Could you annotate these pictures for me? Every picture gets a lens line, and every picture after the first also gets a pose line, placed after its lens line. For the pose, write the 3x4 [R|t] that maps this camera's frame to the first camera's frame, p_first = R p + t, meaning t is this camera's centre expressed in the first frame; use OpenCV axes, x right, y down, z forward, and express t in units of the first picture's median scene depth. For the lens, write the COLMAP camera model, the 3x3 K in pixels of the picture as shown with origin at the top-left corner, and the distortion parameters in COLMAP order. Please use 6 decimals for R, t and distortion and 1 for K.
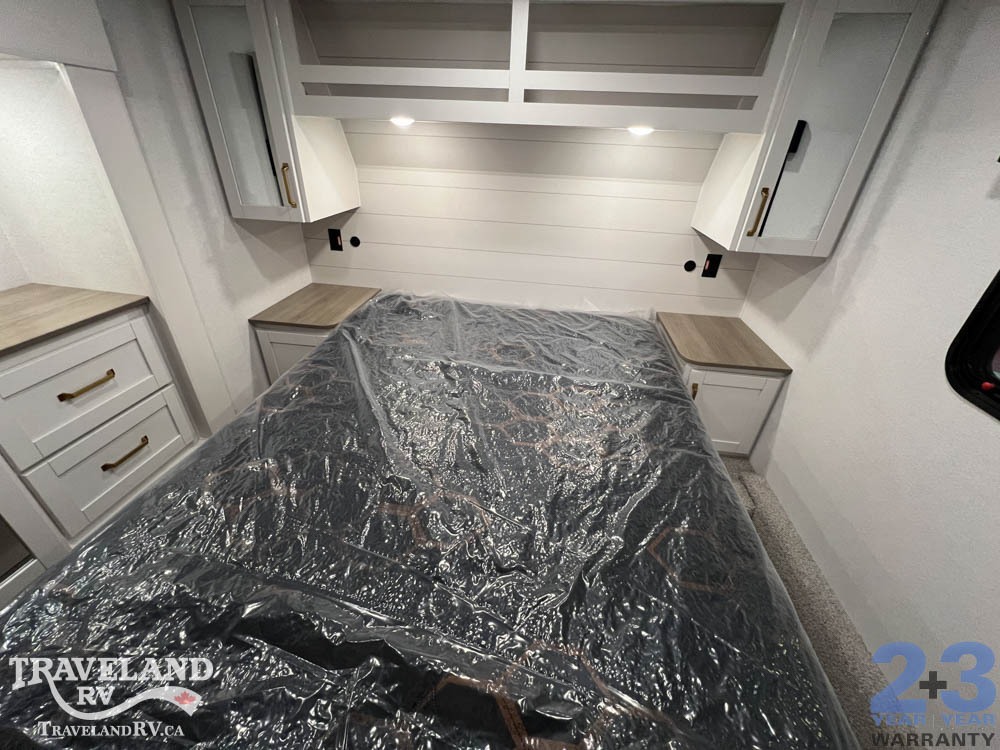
lens RADIAL K [[400.3, 0, 498.1], [0, 400.3, 372.6], [0, 0, 1]] dist [-0.001111, 0.000263]
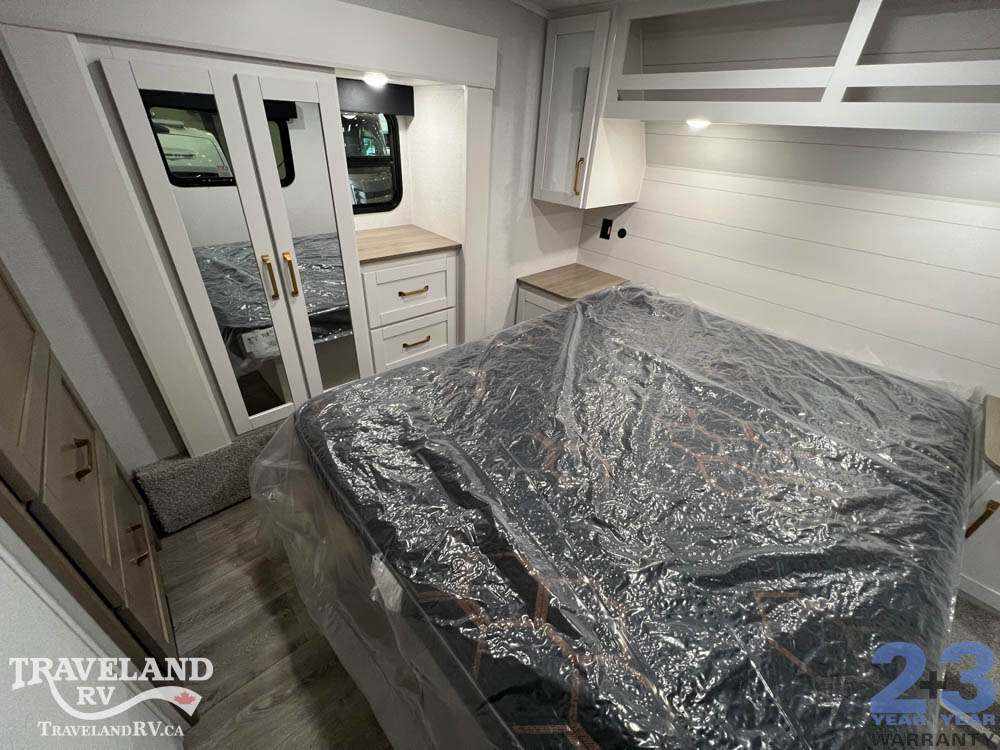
lens RADIAL K [[400.3, 0, 500.2], [0, 400.3, 373.7], [0, 0, 1]] dist [-0.001111, 0.000263]
pose [[0.770852, 0.338334, -0.539738, 0.131077], [-0.338791, 0.935271, 0.102413, 0.039785], [0.539451, 0.103913, 0.835580, -0.064208]]
